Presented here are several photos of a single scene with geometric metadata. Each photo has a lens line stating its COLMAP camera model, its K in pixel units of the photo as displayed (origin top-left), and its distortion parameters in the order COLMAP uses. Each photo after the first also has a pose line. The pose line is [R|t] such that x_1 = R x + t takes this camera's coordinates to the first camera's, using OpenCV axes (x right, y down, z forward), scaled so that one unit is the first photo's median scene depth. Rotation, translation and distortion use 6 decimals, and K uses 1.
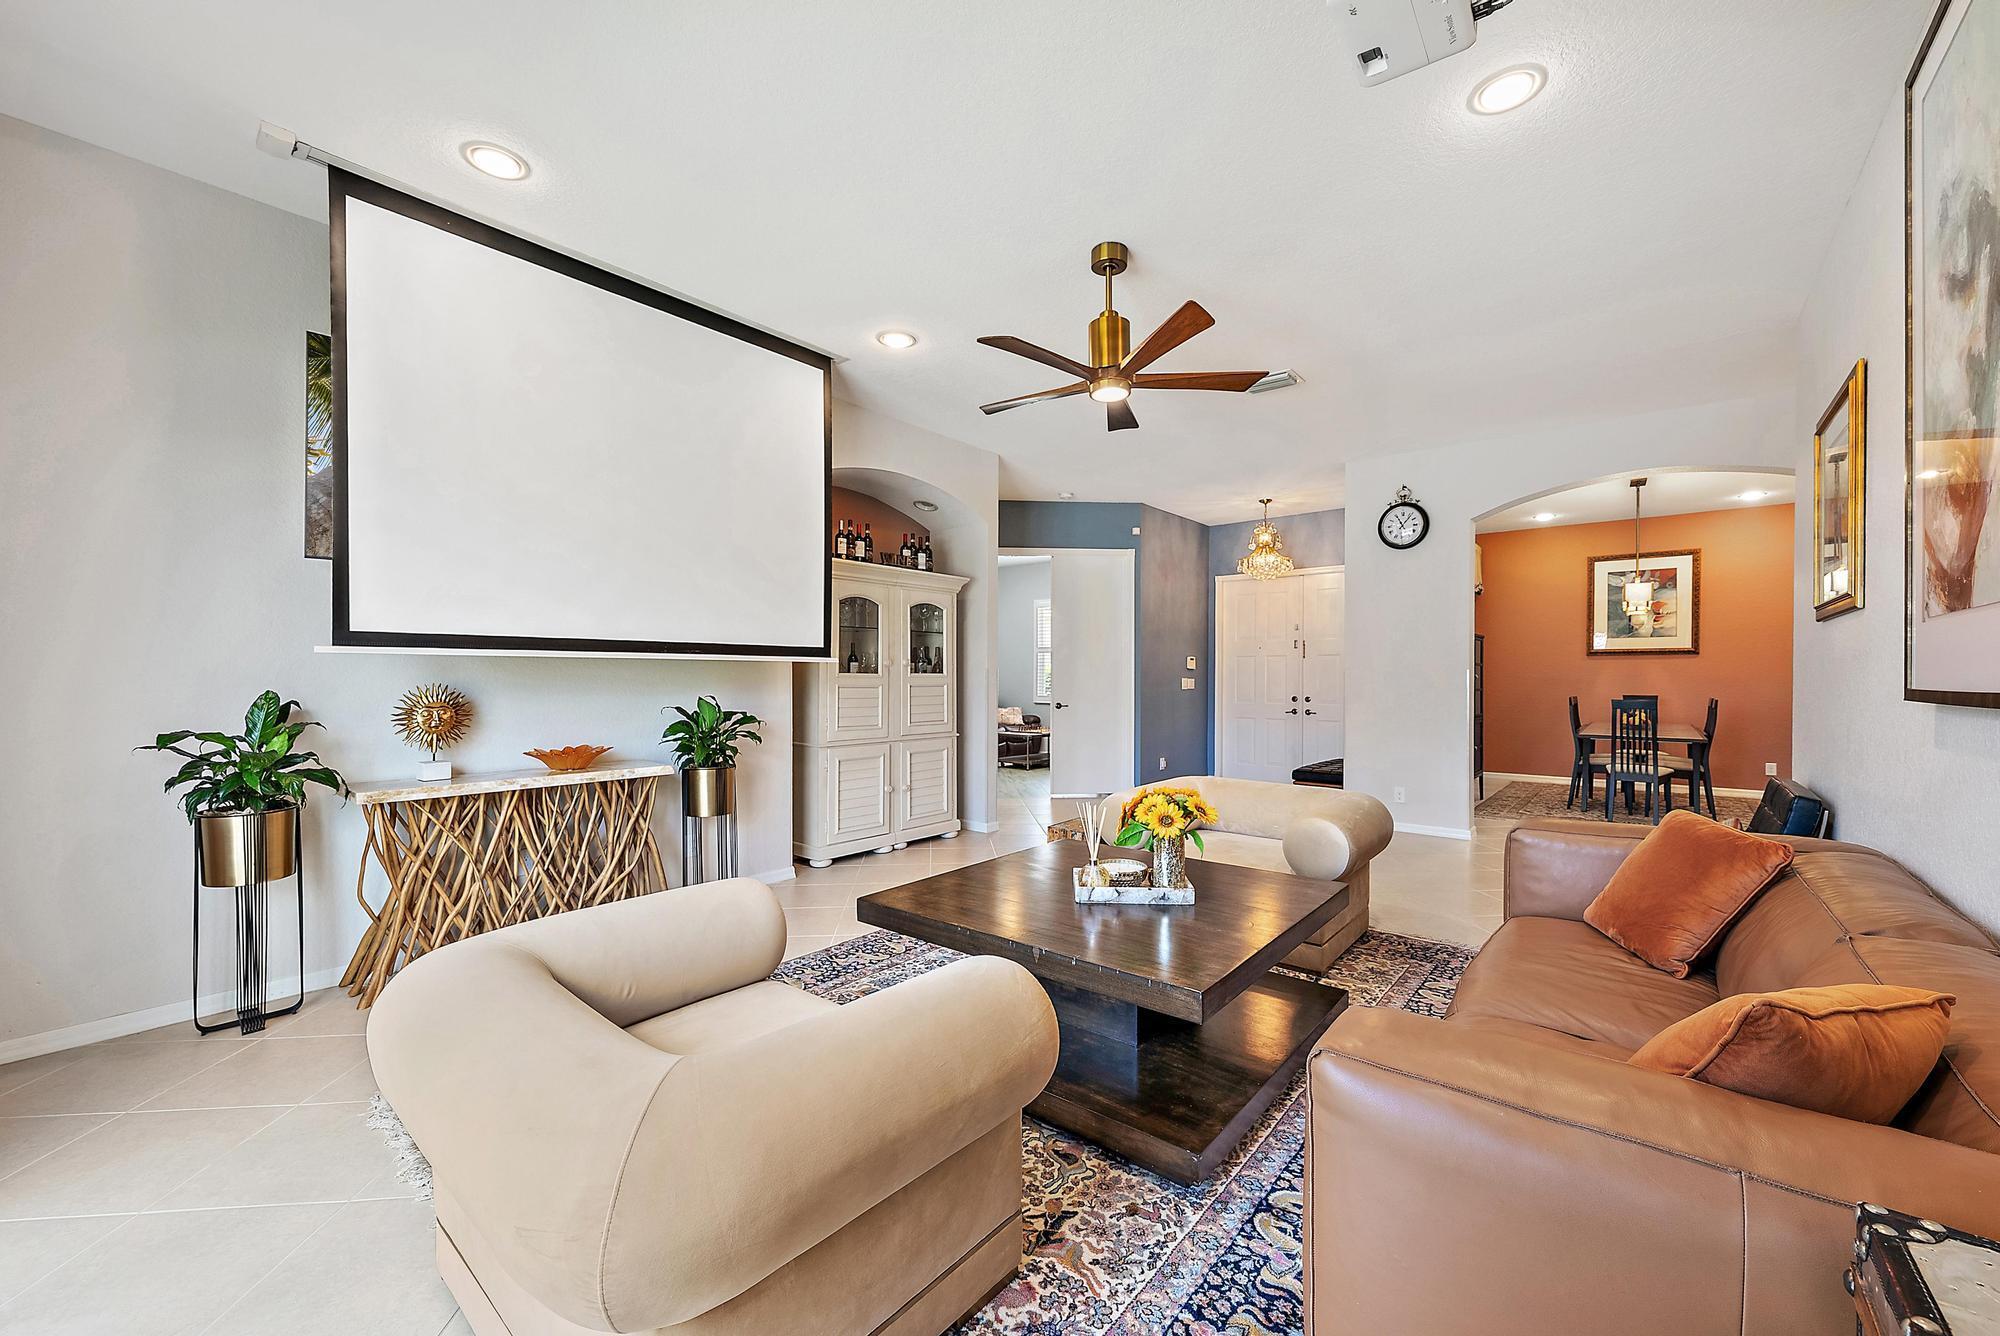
lens RADIAL K [[781.0, 0, 993.0], [0, 781.0, 684.0], [0, 0, 1]] dist [-0.005413, 0.000947]
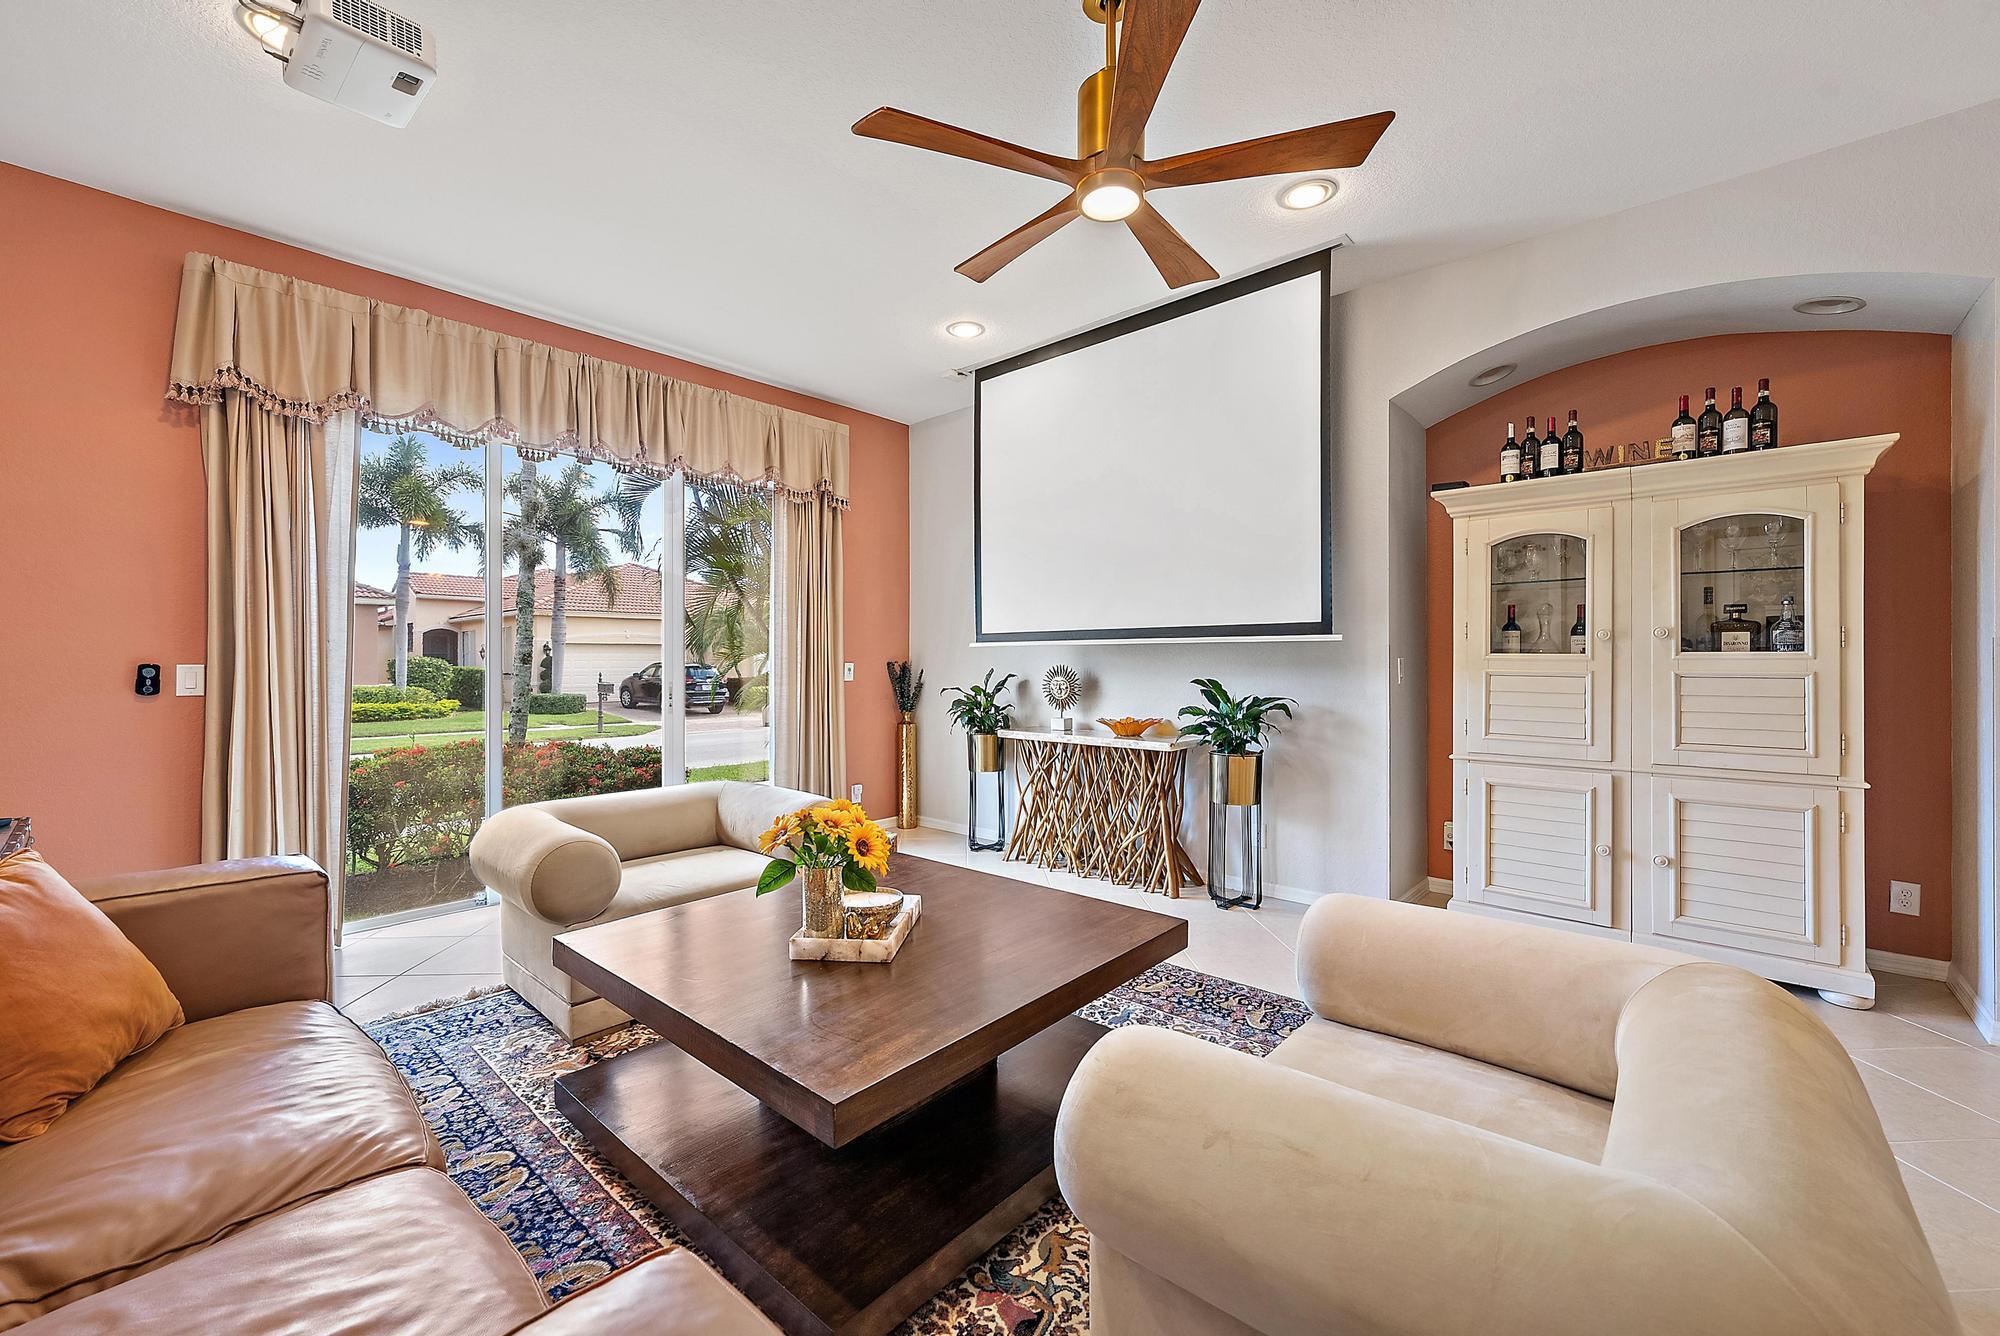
lens RADIAL K [[781.0, 0, 993.1], [0, 781.0, 659.2], [0, 0, 1]] dist [-0.005413, 0.000947]
pose [[-0.029979, -0.002536, -0.999547, 0.899731], [-0.007179, 0.999972, -0.002322, -0.008192], [0.999525, 0.007106, -0.029996, 1.084274]]
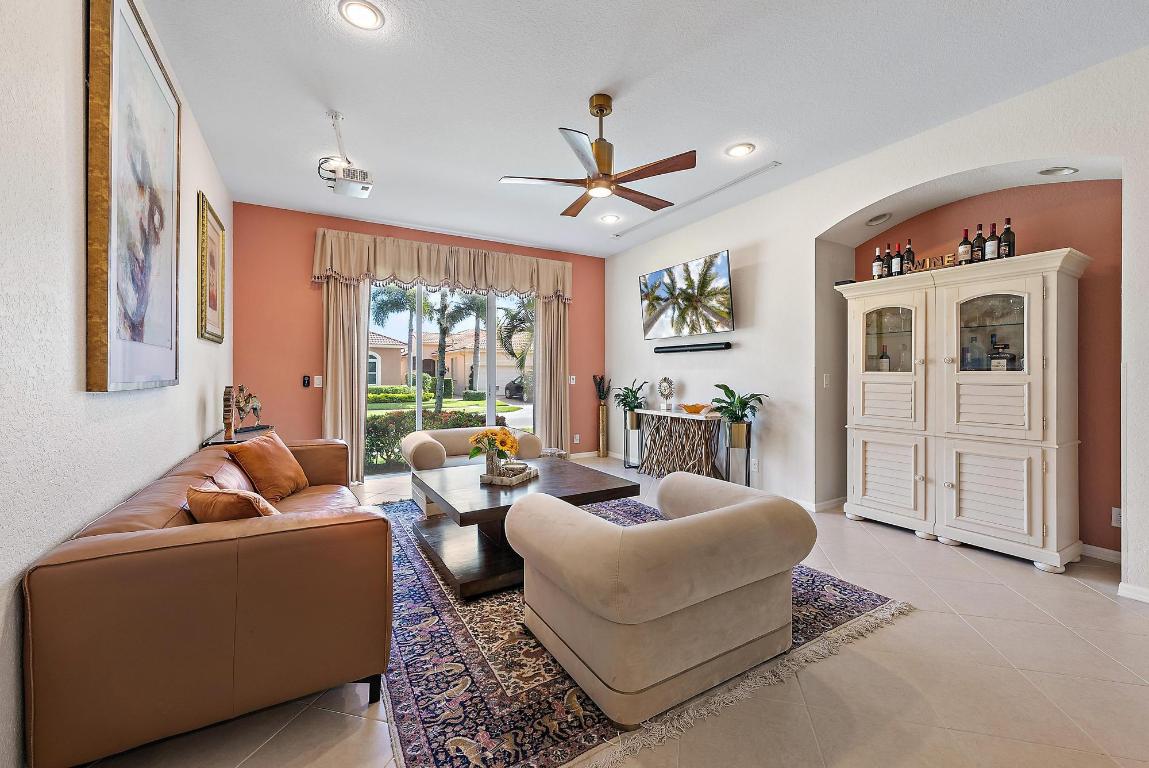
lens RADIAL K [[448.7, 0, 576.4], [0, 448.7, 372.7], [0, 0, 1]] dist [-0.005413, 0.000947]
pose [[-0.326415, -0.004373, -0.945216, 1.174854], [-0.008265, 0.999964, -0.001772, -0.013216], [0.945190, 0.007234, -0.326440, 1.460480]]
